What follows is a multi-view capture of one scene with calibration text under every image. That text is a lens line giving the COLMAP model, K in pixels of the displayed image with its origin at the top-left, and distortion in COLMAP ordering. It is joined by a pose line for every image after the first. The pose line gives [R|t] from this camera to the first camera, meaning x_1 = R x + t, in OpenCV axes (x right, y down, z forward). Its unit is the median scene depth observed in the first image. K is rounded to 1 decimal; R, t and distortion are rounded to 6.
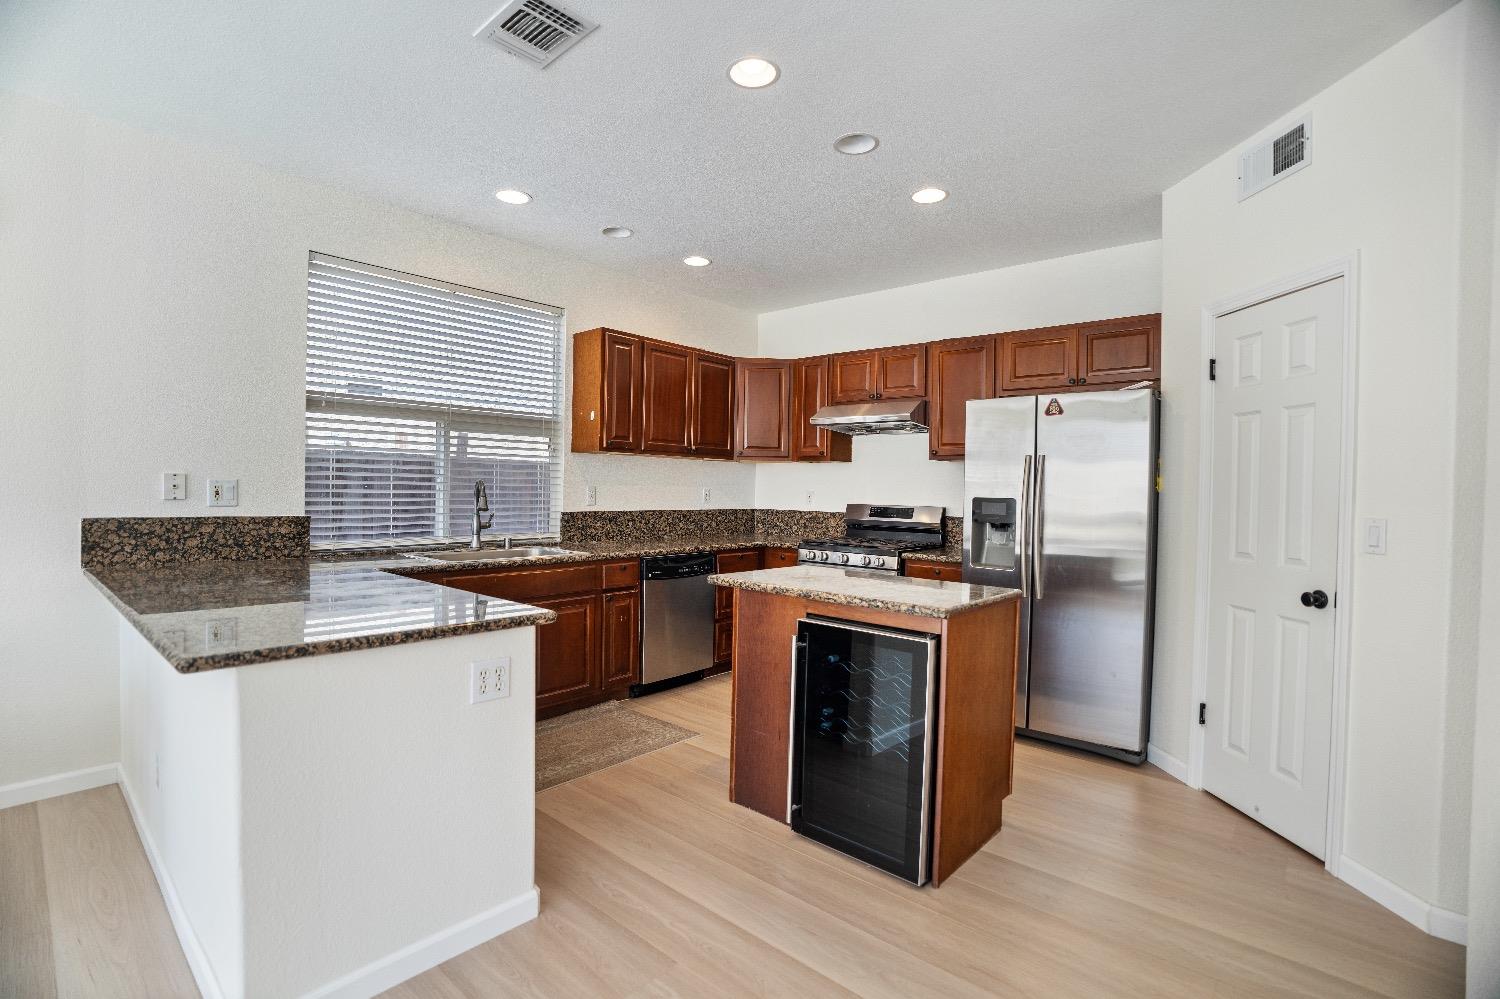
lens RADIAL K [[679.4, 0, 750.0], [0, 679.4, 495.2], [0, 0, 1]] dist [-0.010021, 0.002361]
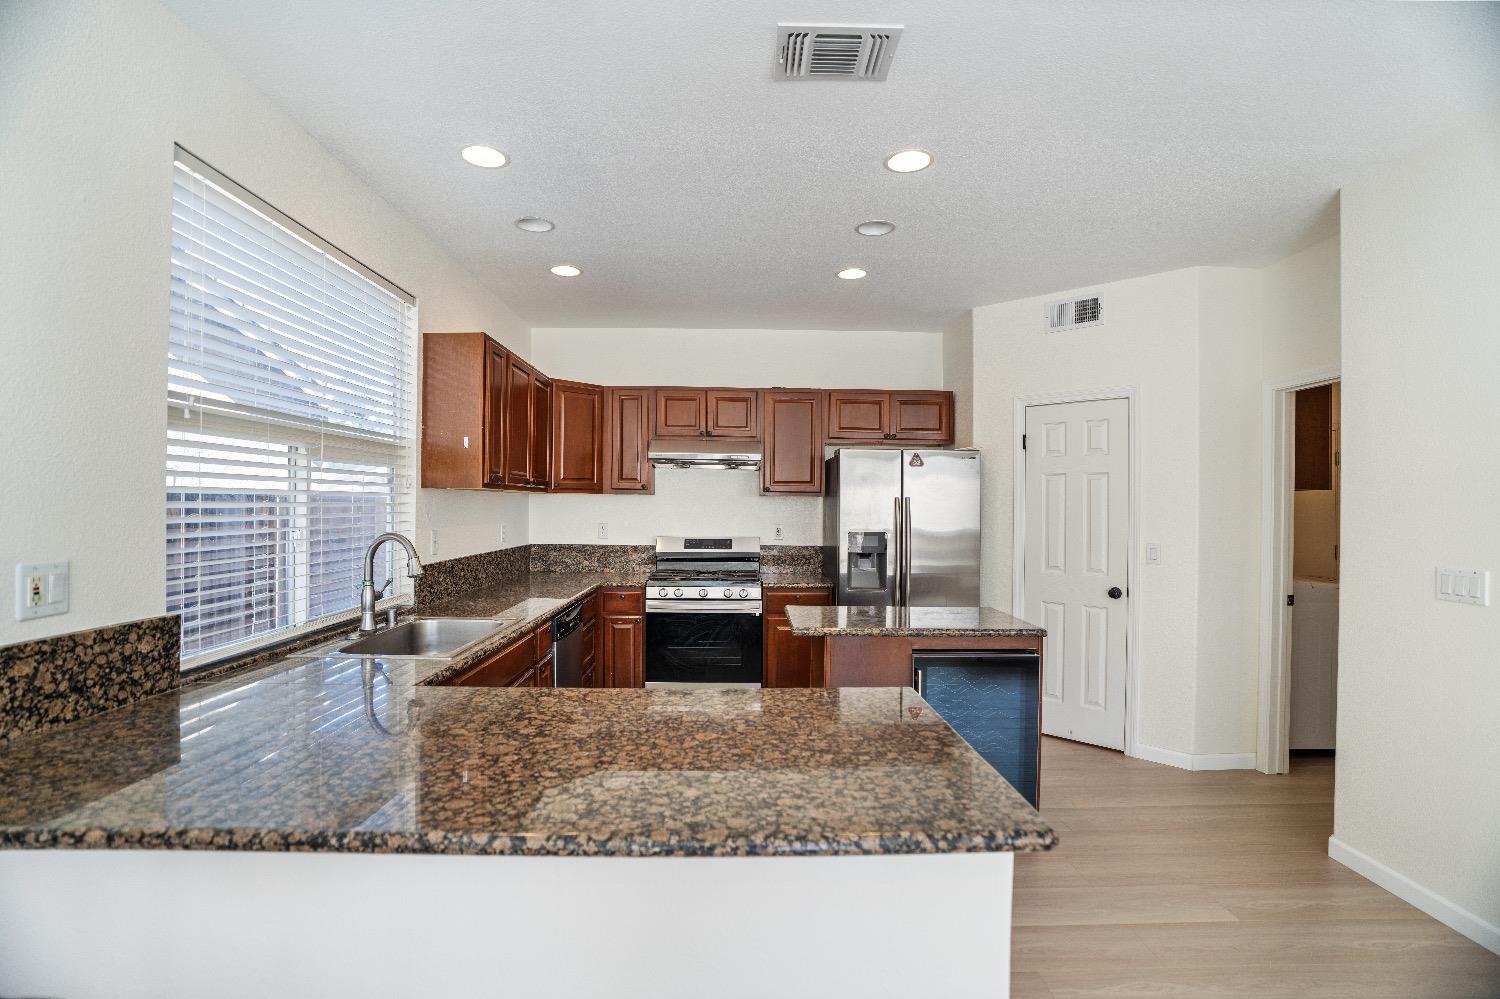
lens RADIAL K [[679.4, 0, 749.2], [0, 679.4, 506.3], [0, 0, 1]] dist [-0.010021, 0.002361]
pose [[0.747555, -0.014052, 0.664051, -0.662496], [0.013354, 0.999892, 0.006127, -0.056368], [-0.664065, 0.004288, 0.747662, 0.261081]]
